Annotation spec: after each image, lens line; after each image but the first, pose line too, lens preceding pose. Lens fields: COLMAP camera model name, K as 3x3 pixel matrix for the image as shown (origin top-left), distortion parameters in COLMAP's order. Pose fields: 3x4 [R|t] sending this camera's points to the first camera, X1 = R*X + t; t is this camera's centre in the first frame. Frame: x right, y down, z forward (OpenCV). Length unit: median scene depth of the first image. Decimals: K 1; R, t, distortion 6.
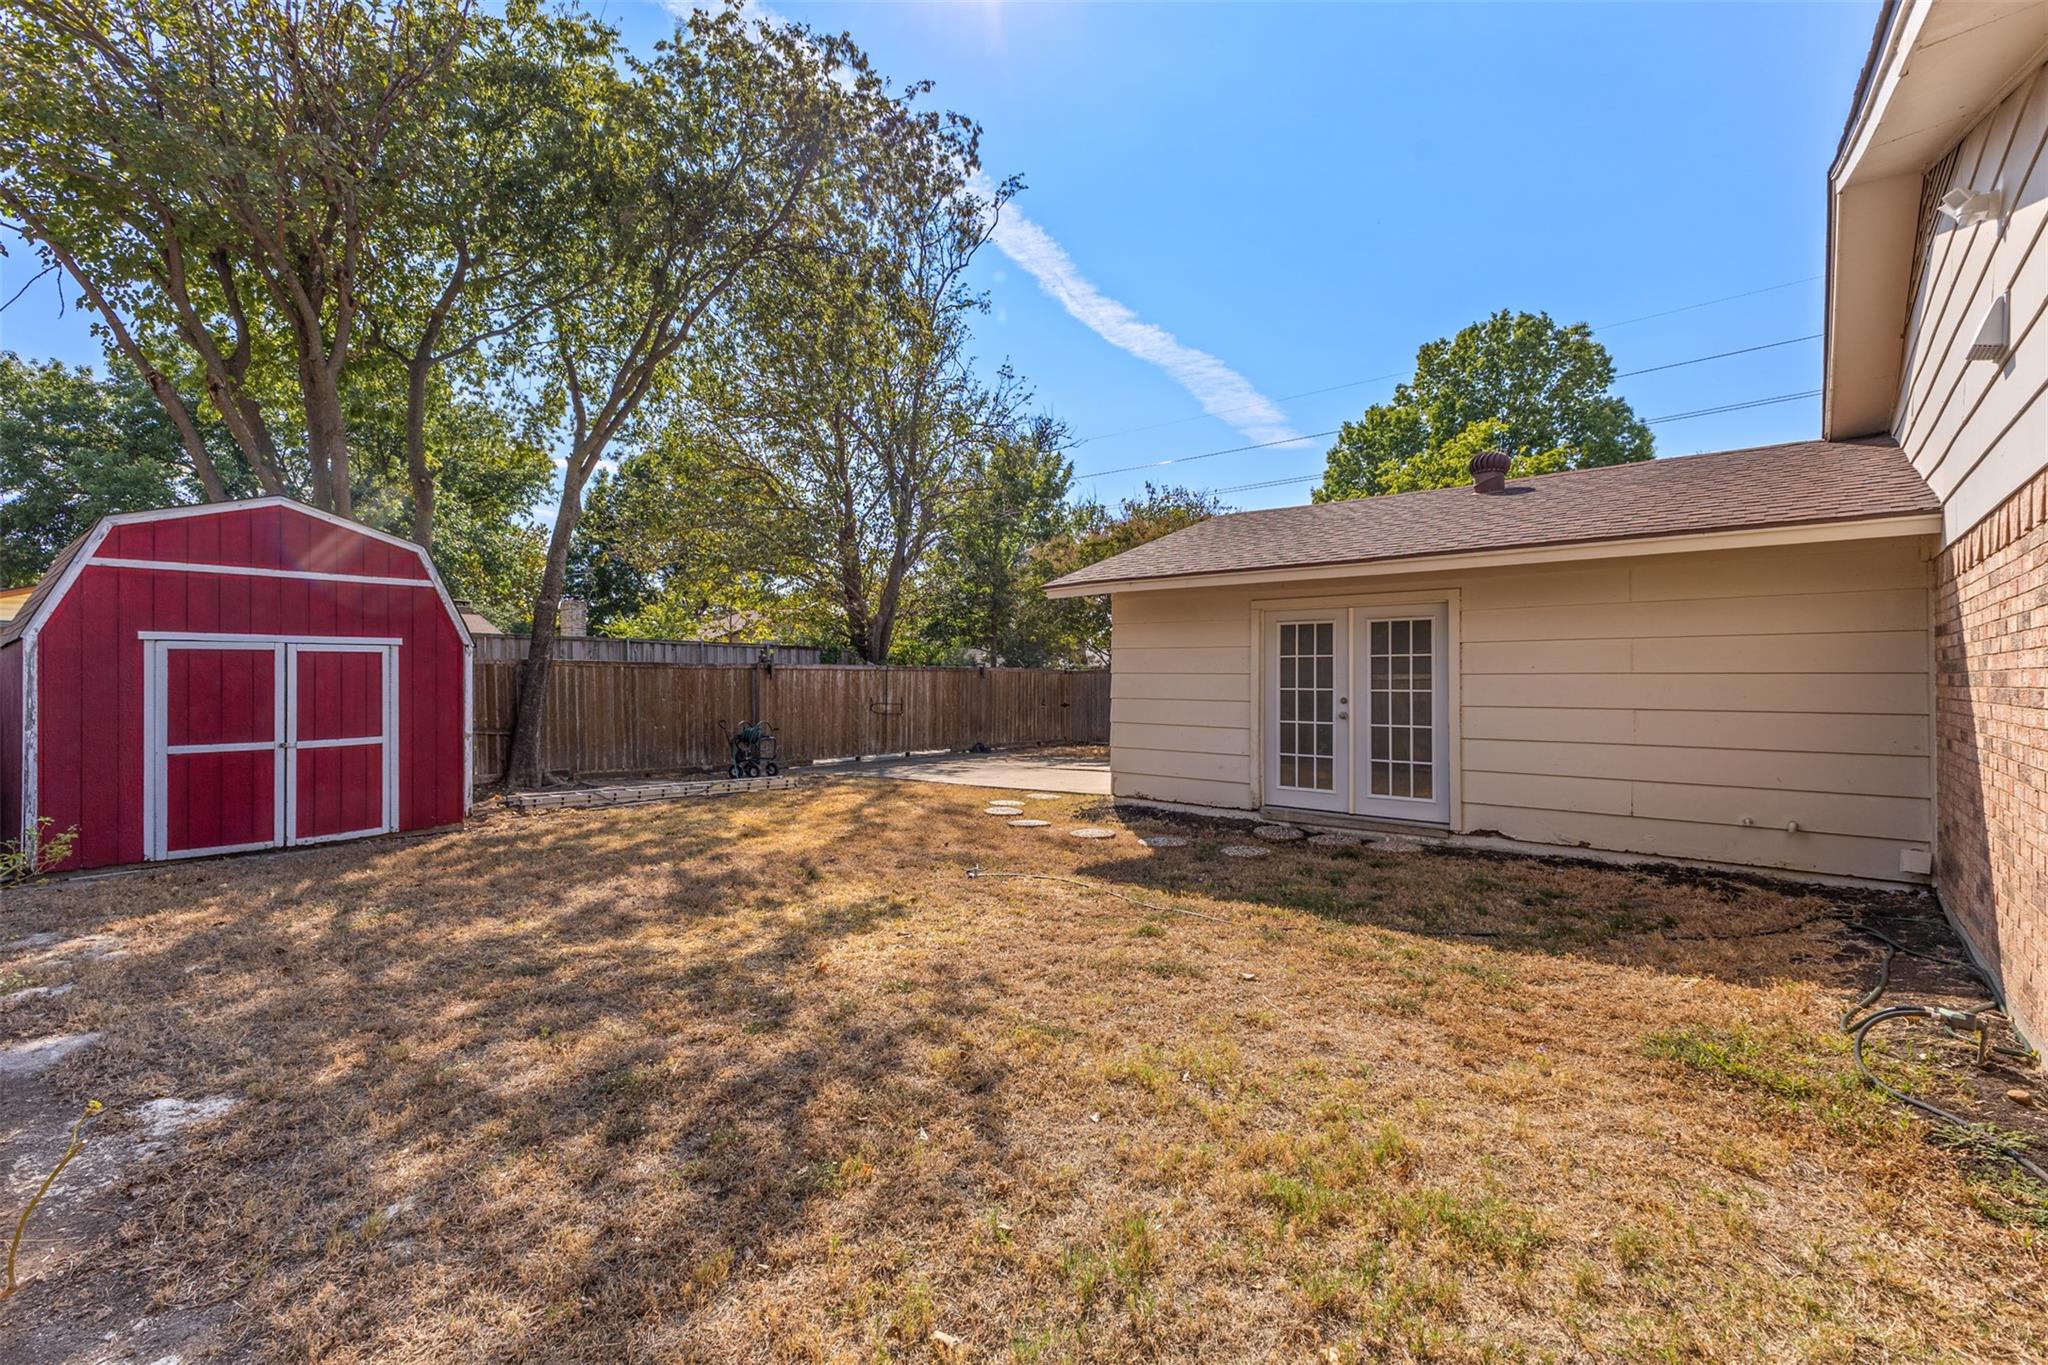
lens RADIAL K [[879.7, 0, 1029.5], [0, 879.7, 662.3], [0, 0, 1]] dist [0.014049, -0.005782]
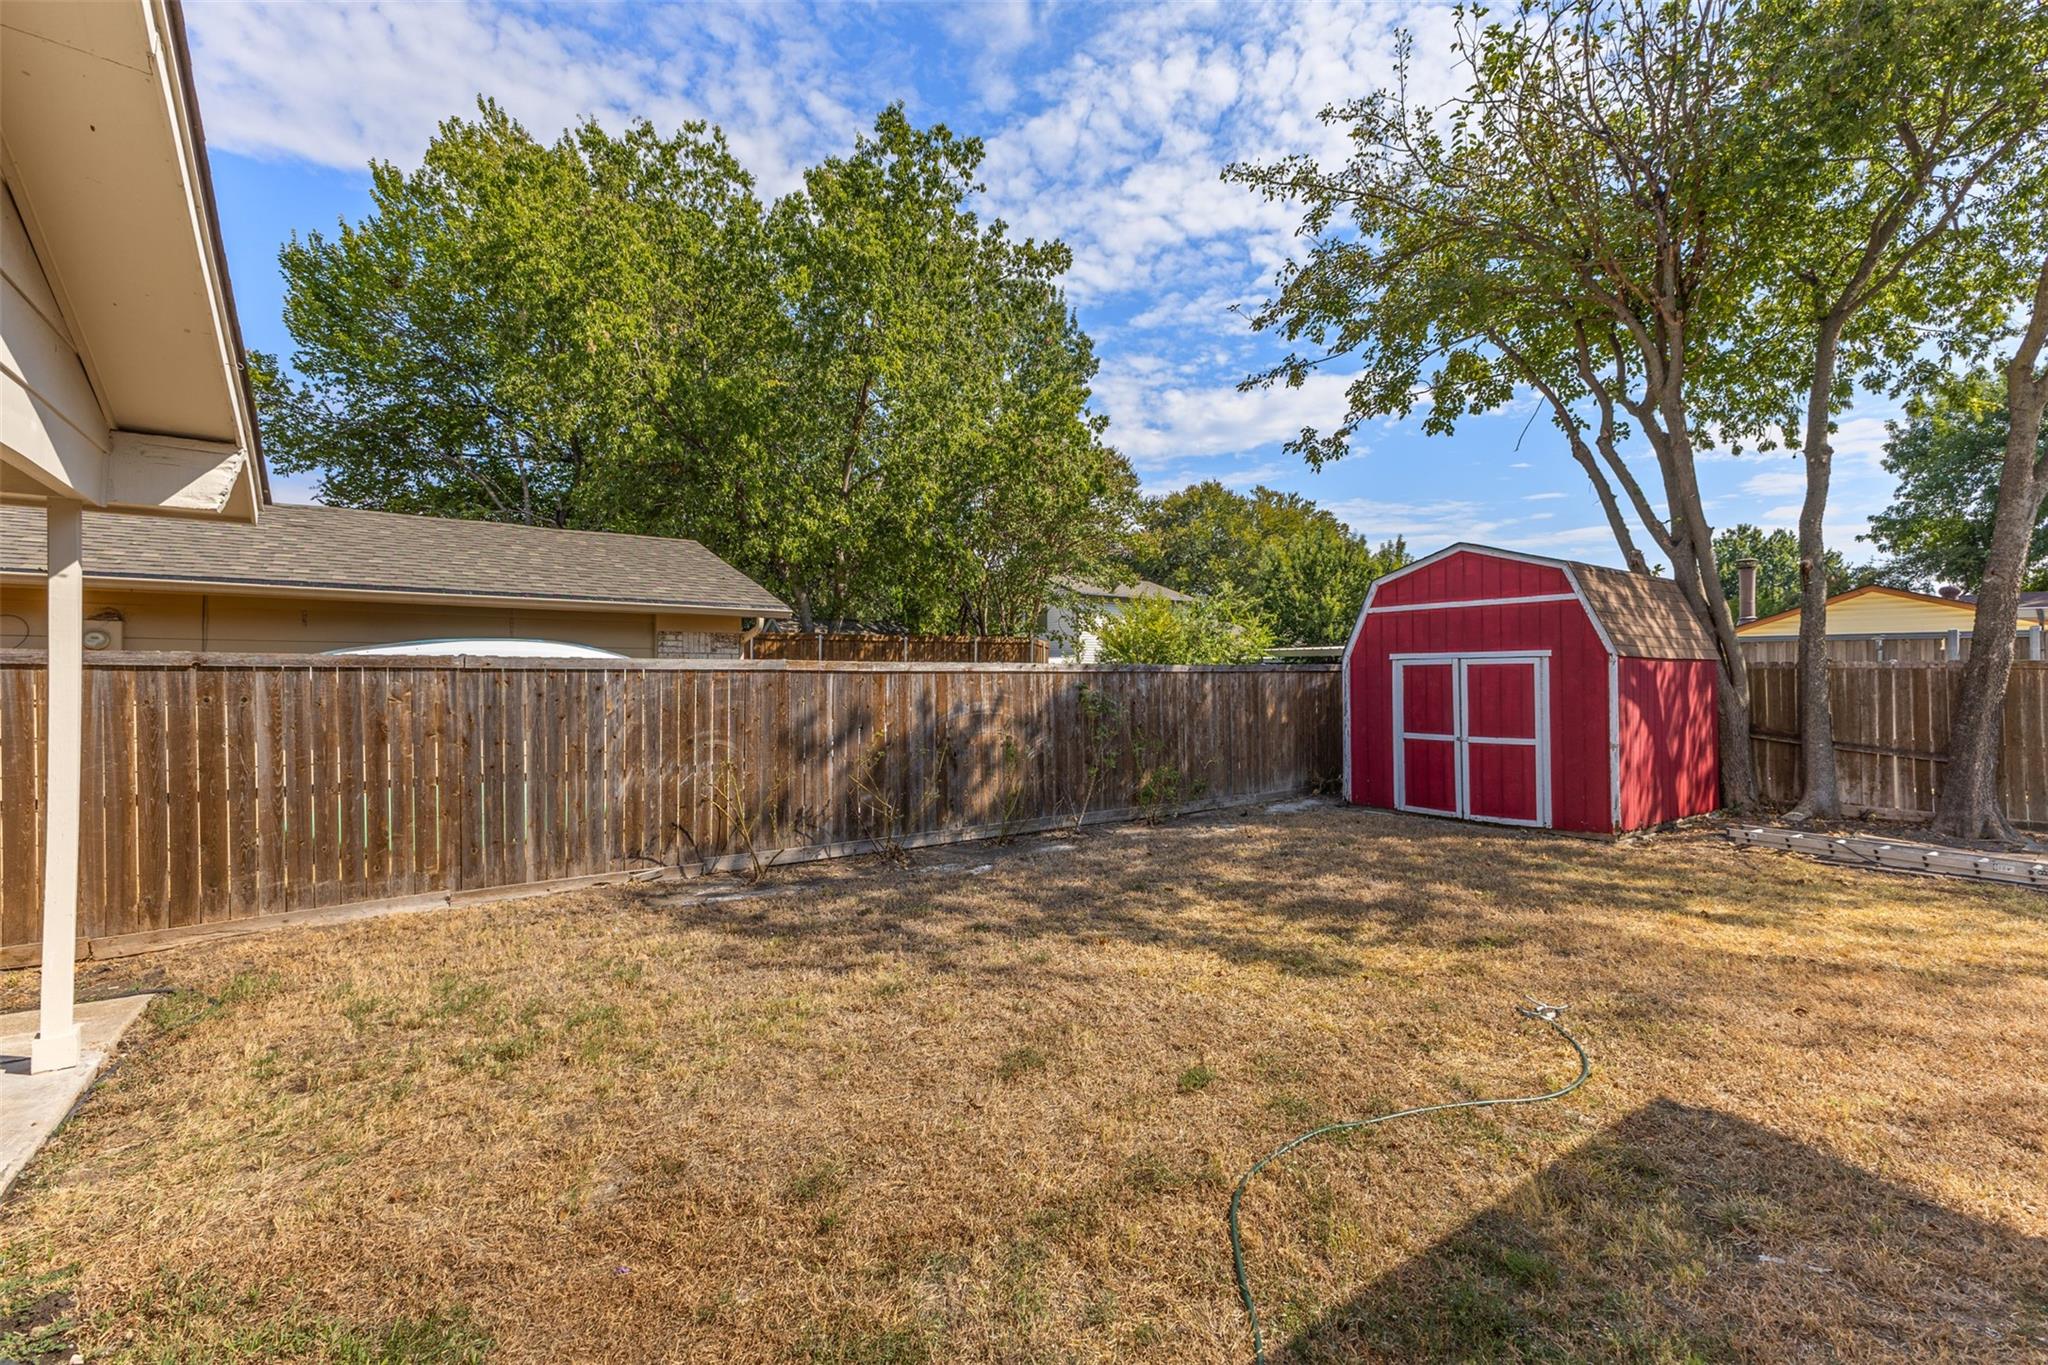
lens RADIAL K [[886.8, 0, 1025.7], [0, 886.8, 676.9], [0, 0, 1]] dist [0.011408, -0.000577]
pose [[-0.224653, -0.001915, -0.974437, 0.535180], [0.016502, 0.999847, -0.005769, 0.001816], [0.974299, -0.017376, -0.224587, 0.673803]]
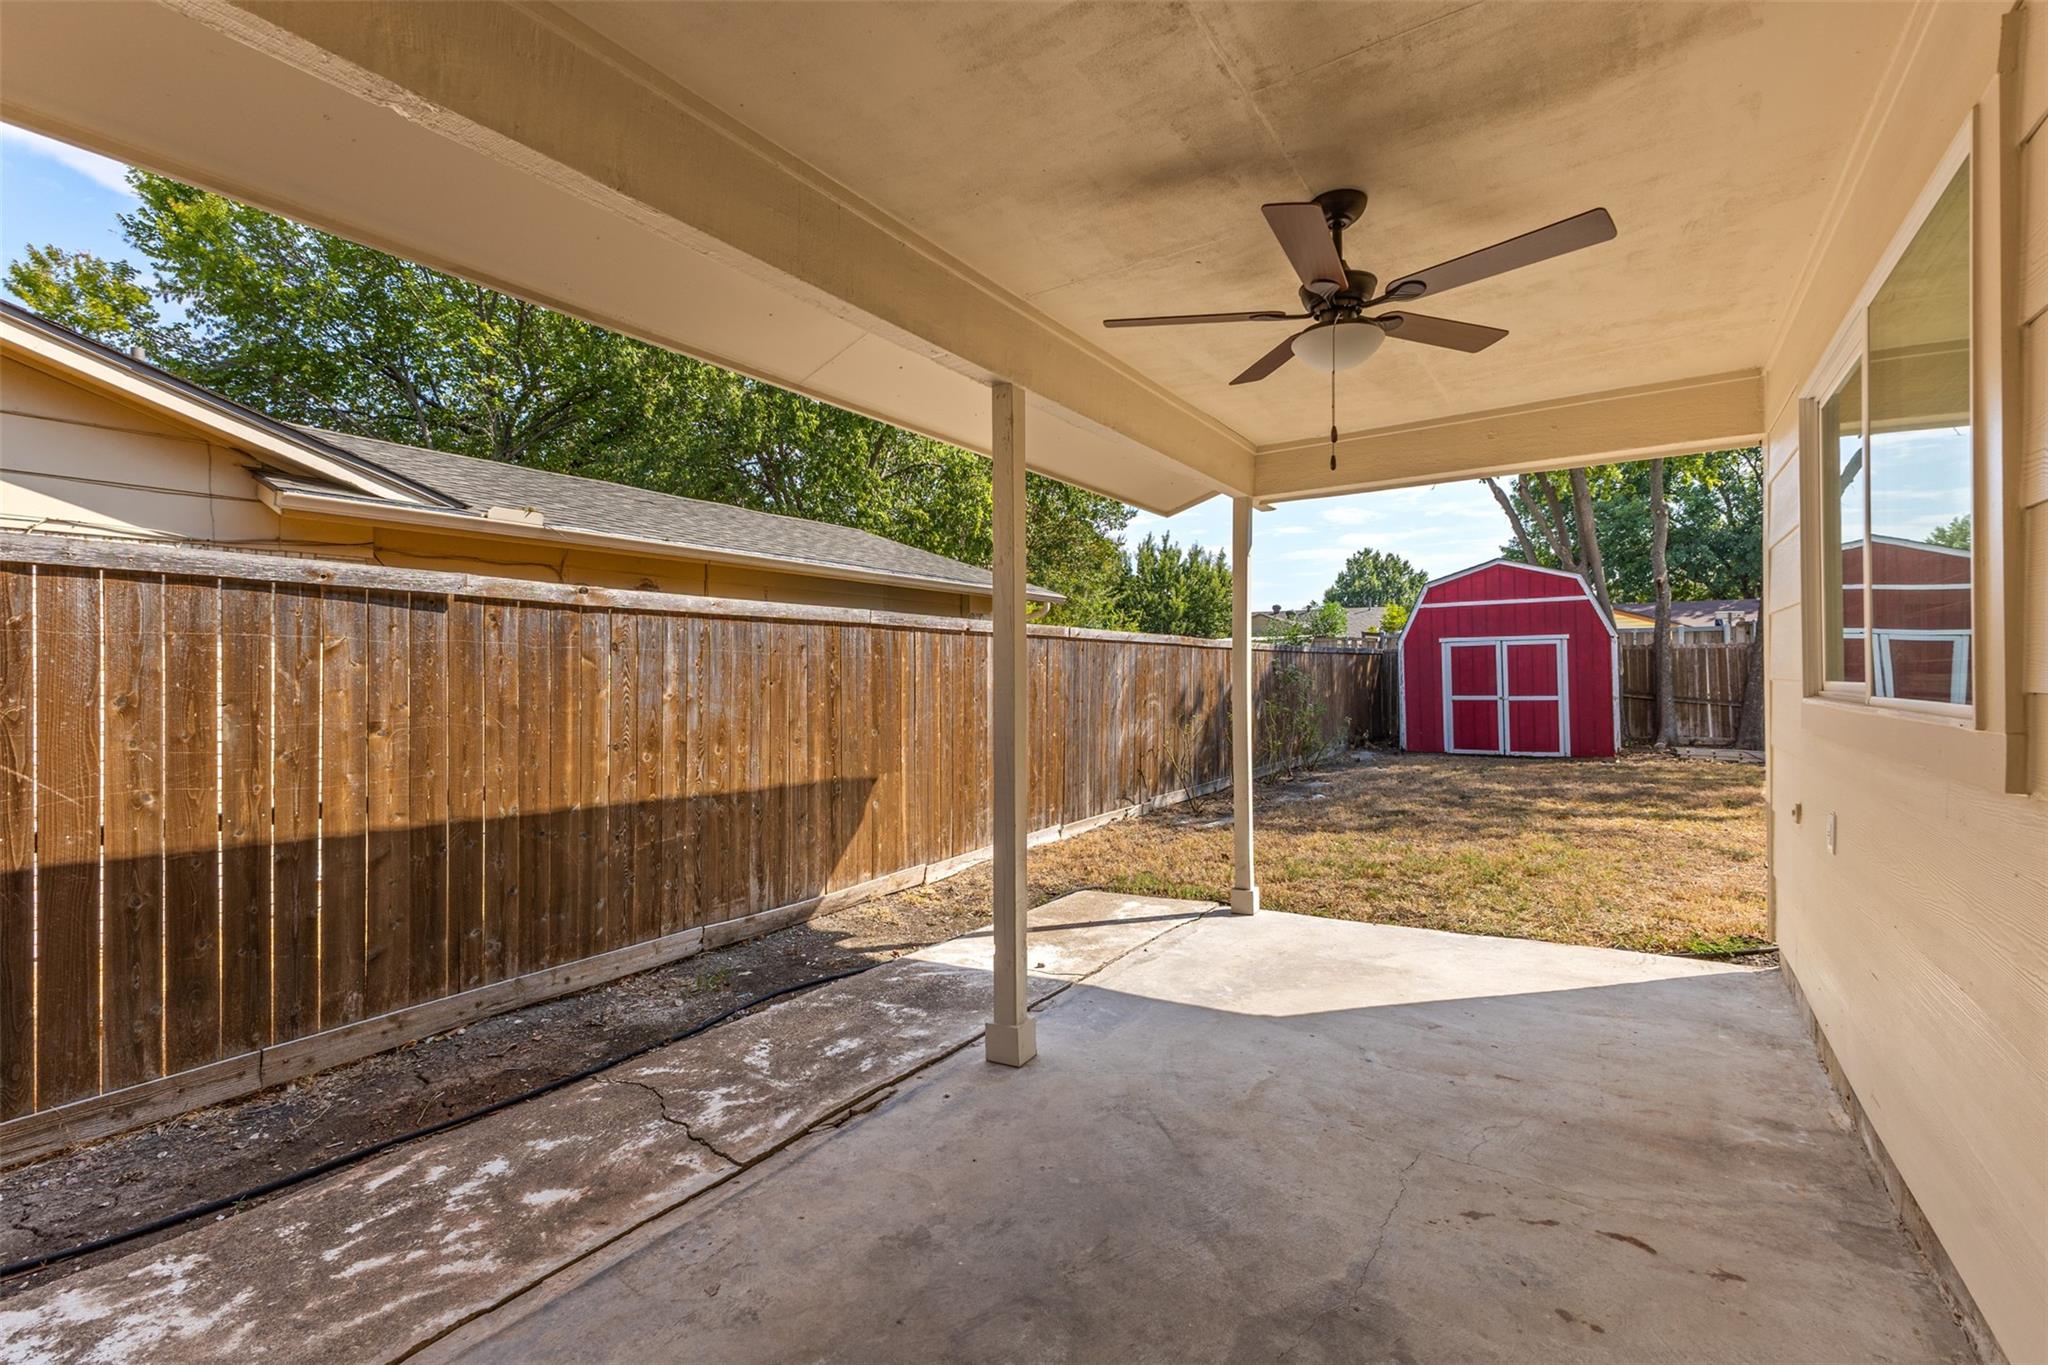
lens RADIAL K [[886.8, 0, 1025.7], [0, 886.8, 676.9], [0, 0, 1]] dist [0.011408, -0.000577]
pose [[0.123033, -0.001396, -0.992402, 0.805471], [0.028102, 0.999603, 0.002077, 0.020065], [0.992005, -0.028144, 0.123024, -0.166522]]
